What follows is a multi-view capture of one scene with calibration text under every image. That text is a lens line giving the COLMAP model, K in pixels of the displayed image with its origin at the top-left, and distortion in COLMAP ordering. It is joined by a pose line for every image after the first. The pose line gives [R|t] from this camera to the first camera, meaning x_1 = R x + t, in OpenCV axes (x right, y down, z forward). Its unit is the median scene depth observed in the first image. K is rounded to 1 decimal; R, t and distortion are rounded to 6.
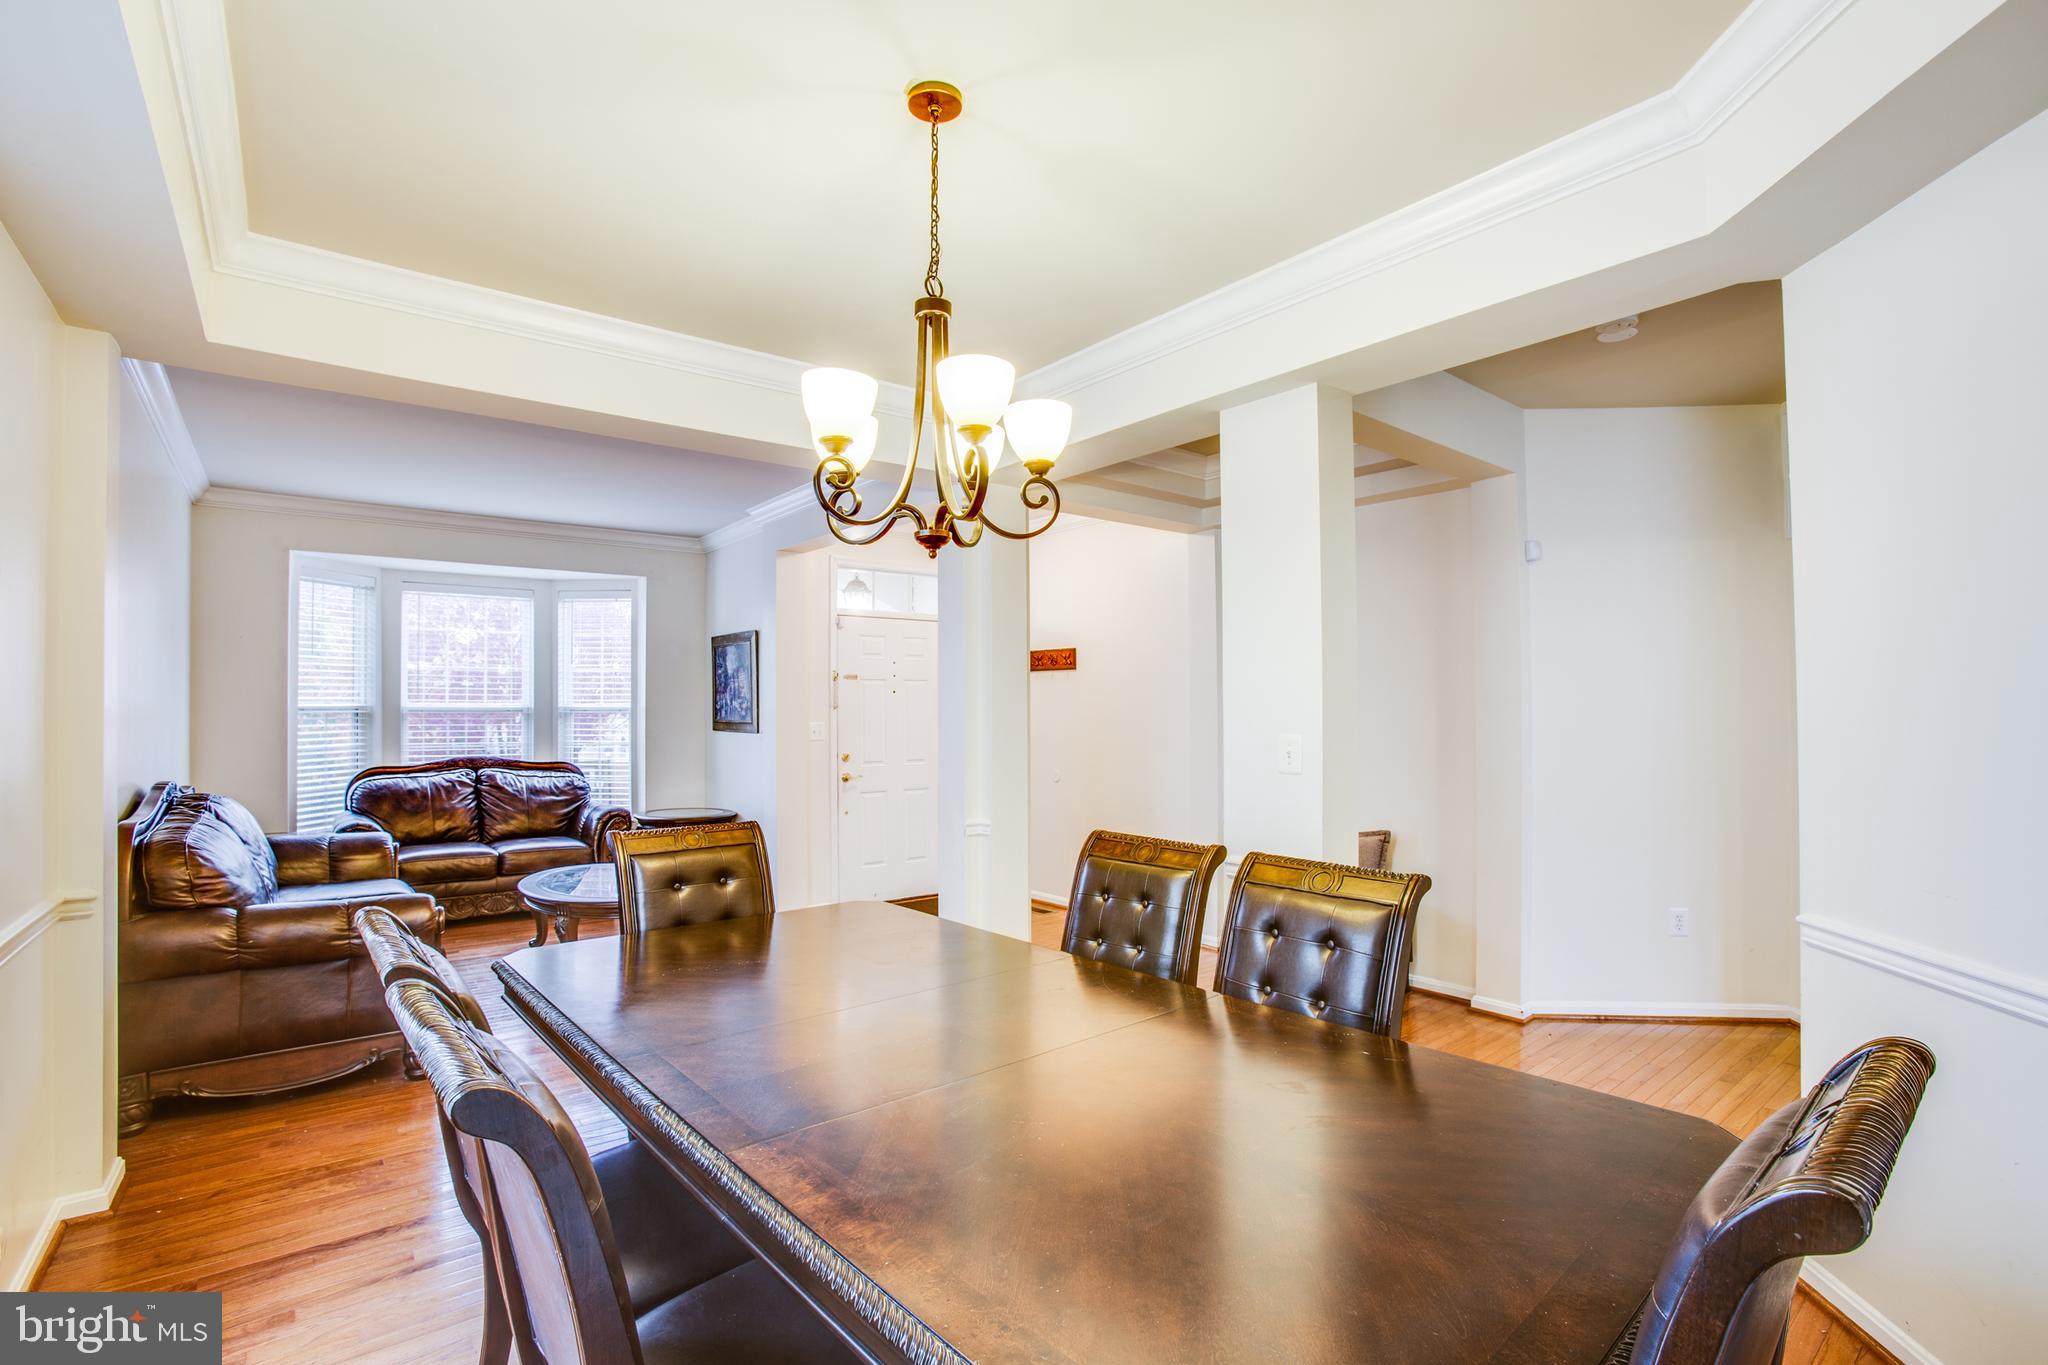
lens RADIAL K [[966.1, 0, 1019.4], [0, 966.1, 690.0], [0, 0, 1]] dist [-0.040041, 0.002724]
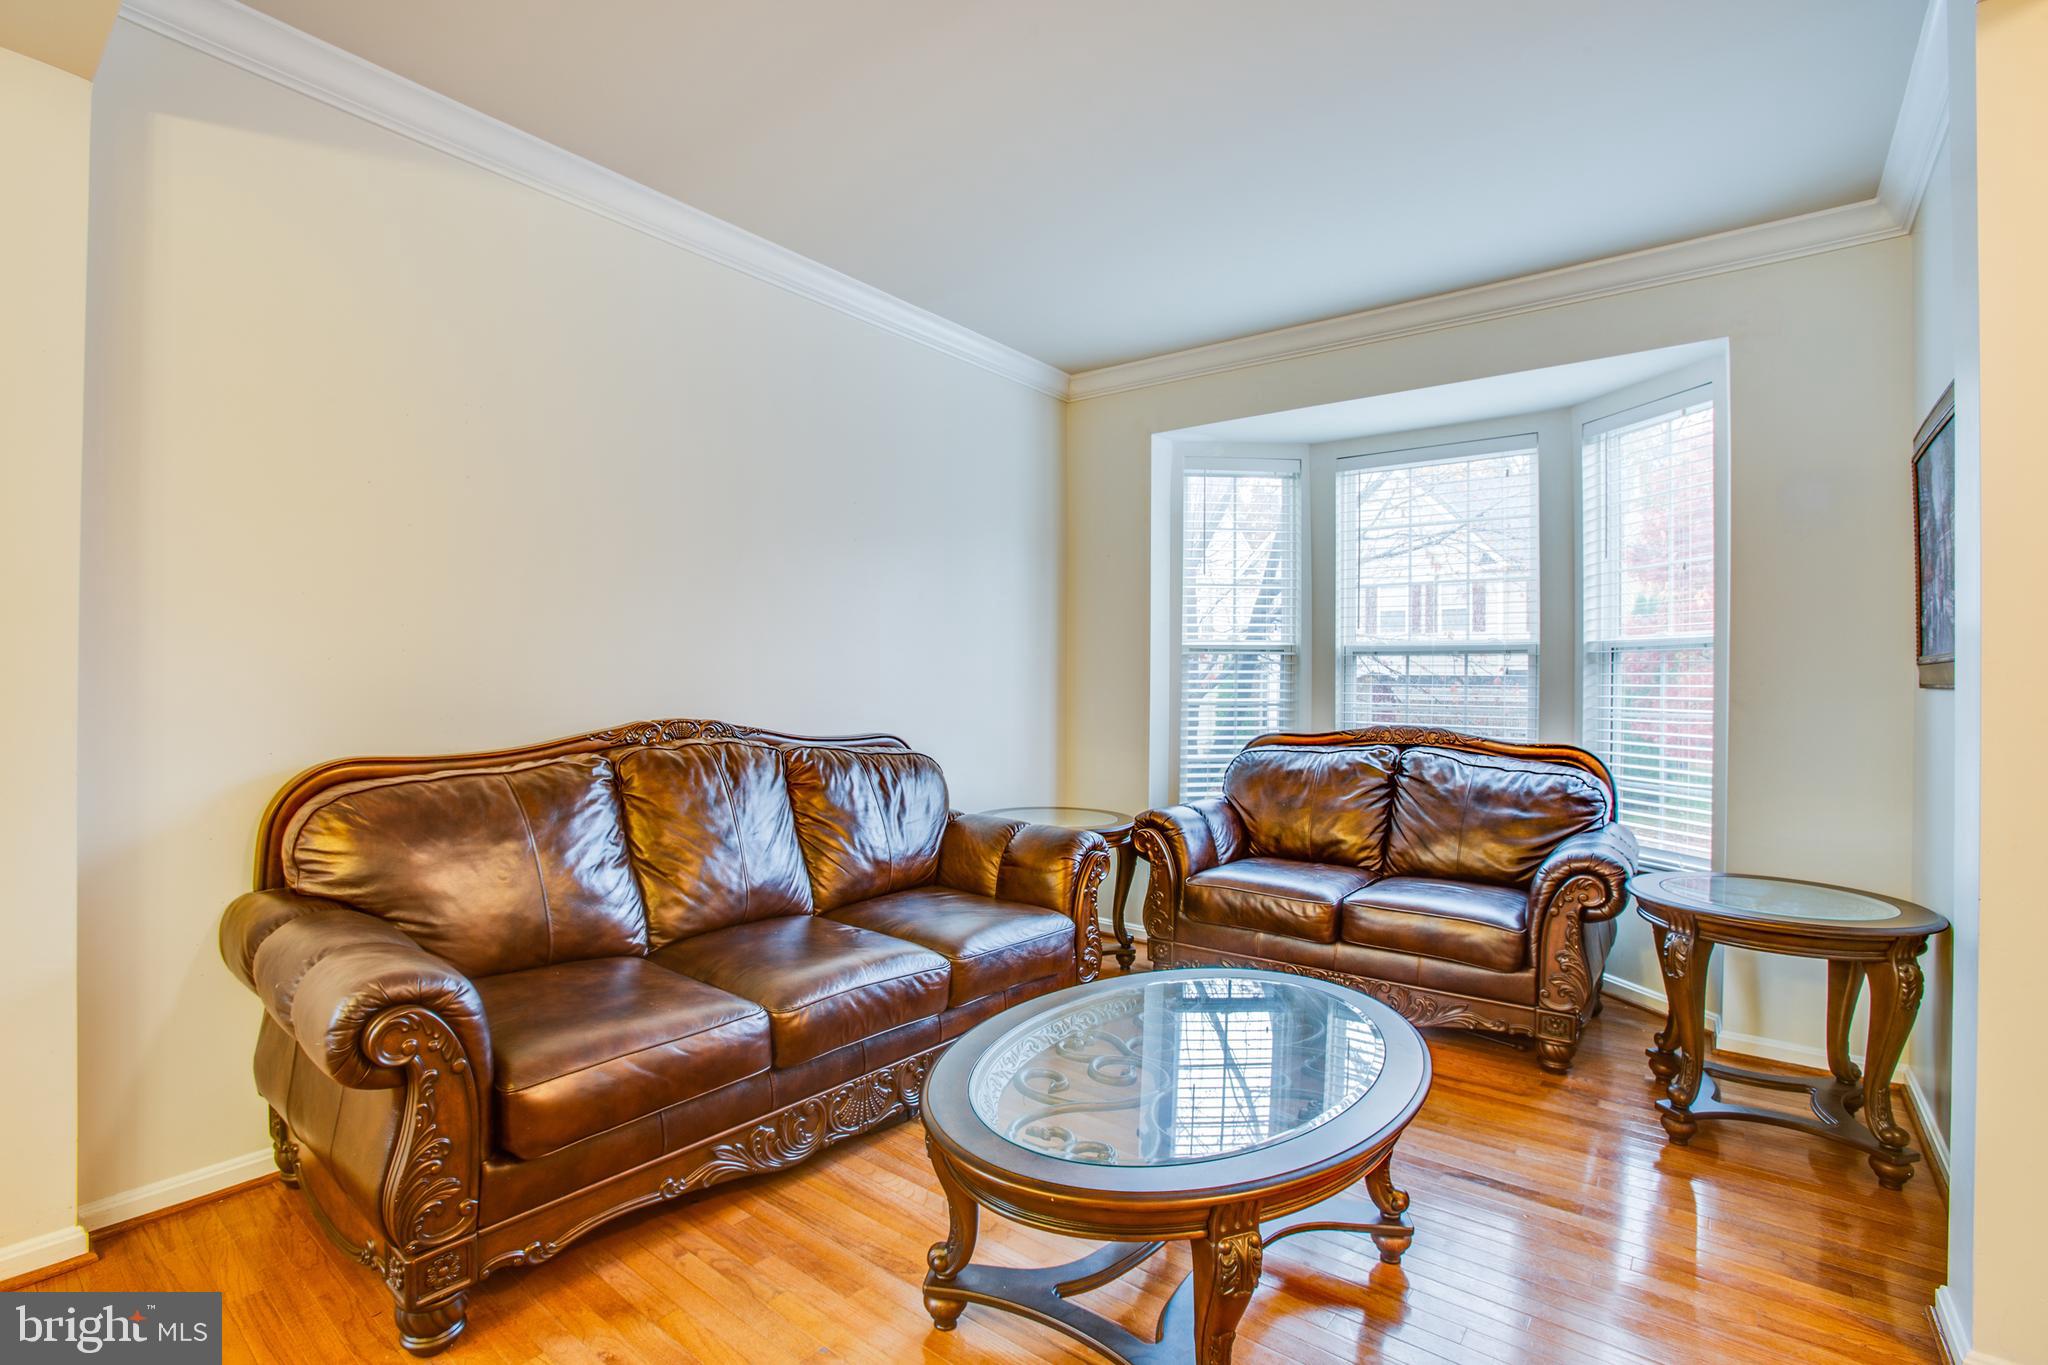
lens RADIAL K [[966.1, 0, 1041.7], [0, 966.1, 672.8], [0, 0, 1]] dist [-0.040041, 0.002724]
pose [[0.241232, -0.007339, -0.970440, -0.052299], [0.004574, 0.999969, -0.006425, 0.040361], [0.970457, -0.002889, 0.241258, 0.641475]]
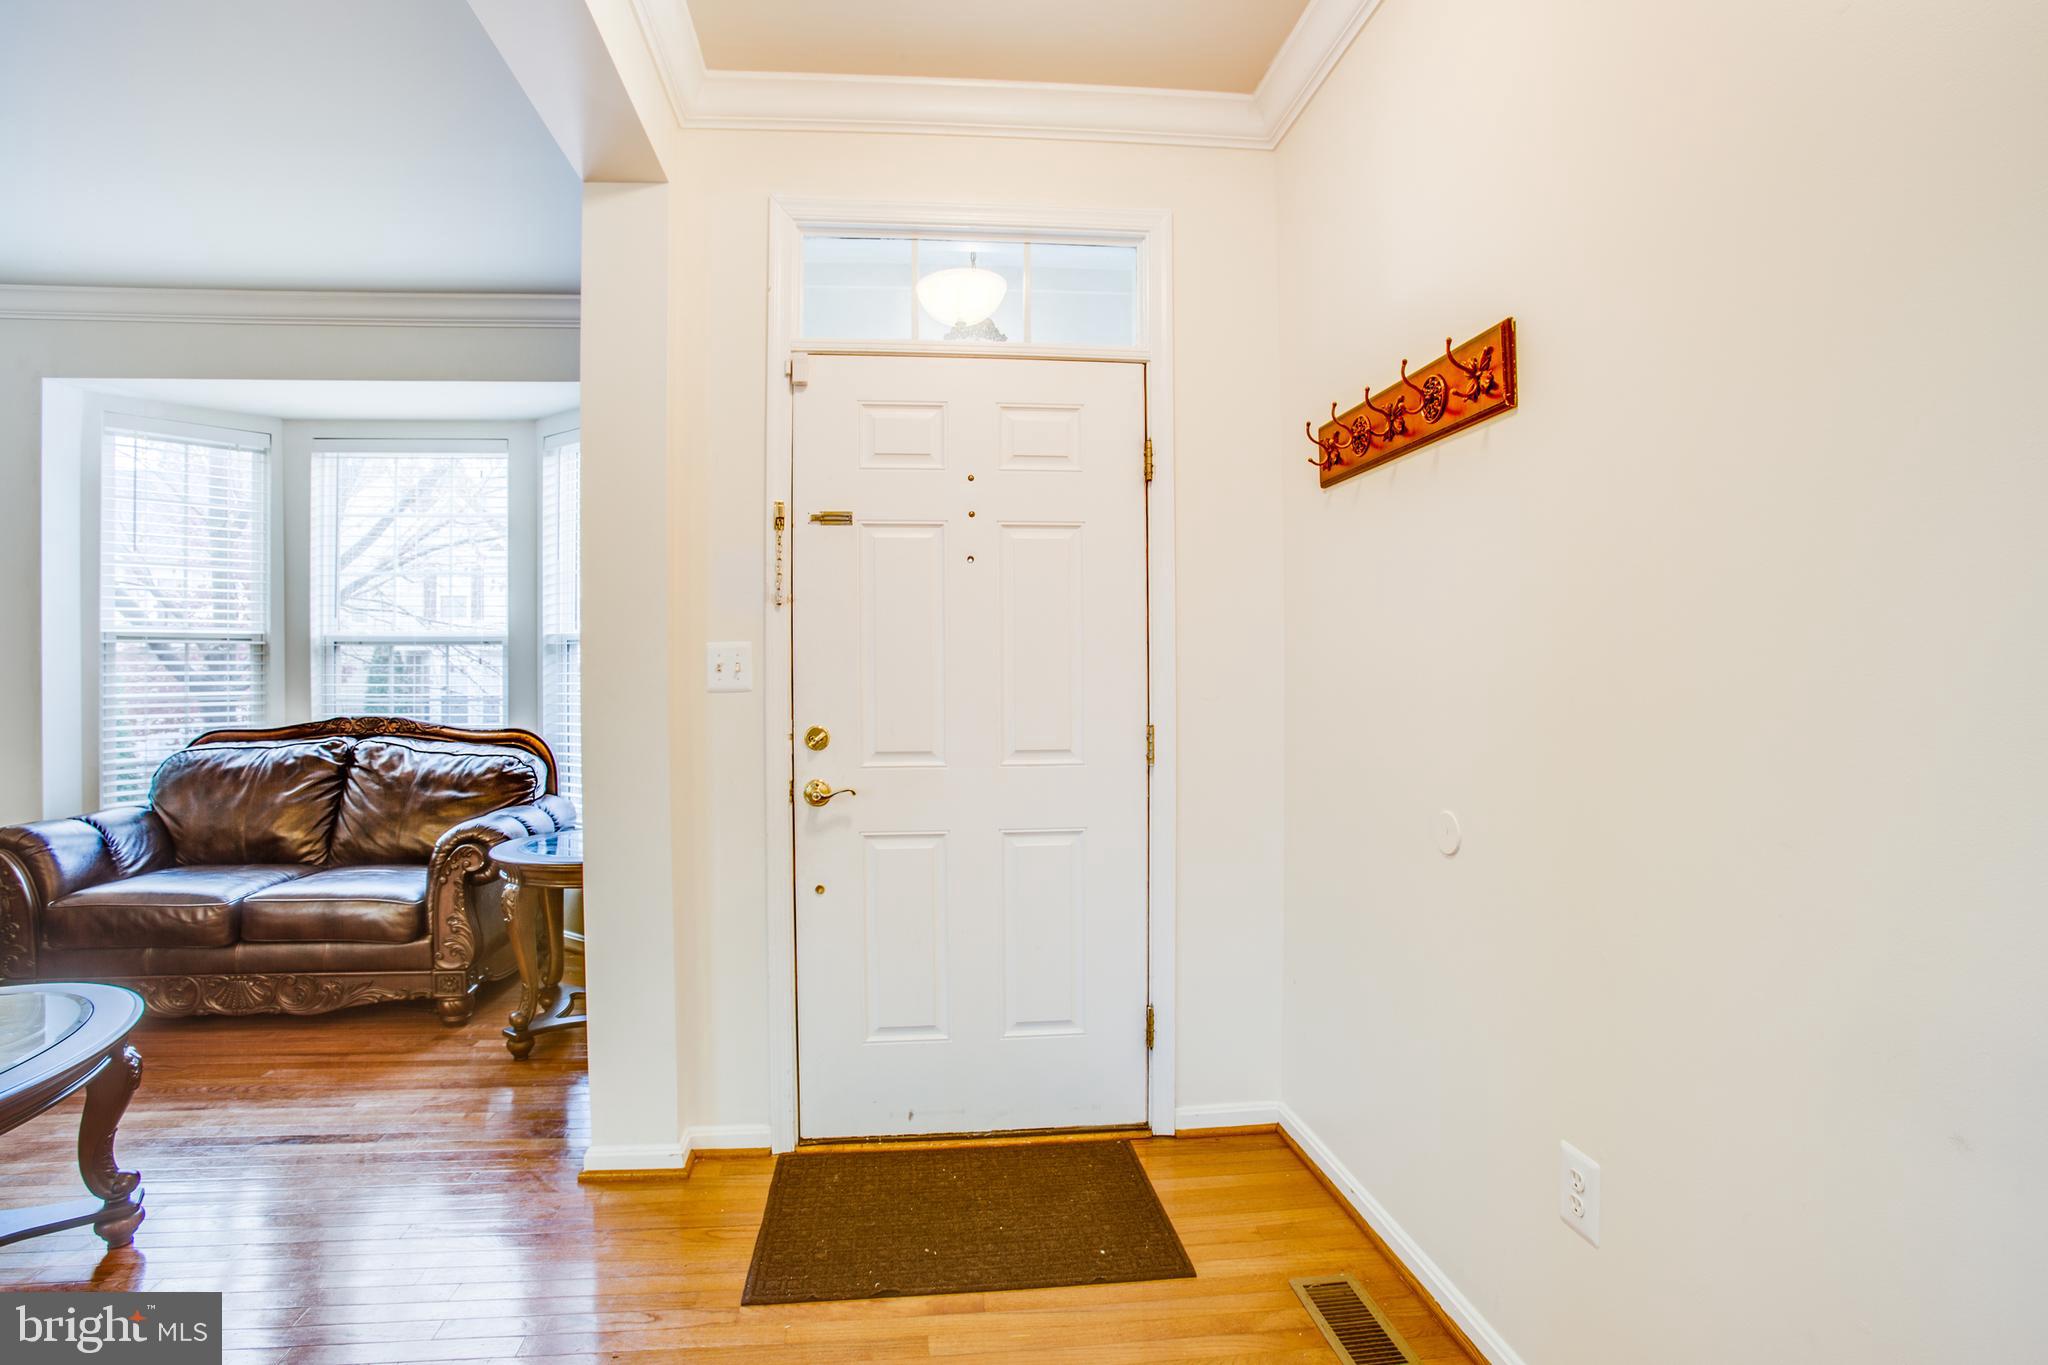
lens RADIAL K [[966.1, 0, 1027.6], [0, 966.1, 686.1], [0, 0, 1]] dist [-0.040041, 0.002724]
pose [[0.832778, 0.004031, -0.553592, 0.089859], [0.011334, 0.999640, 0.024328, 0.041975], [0.553491, -0.026534, 0.832432, 0.741967]]
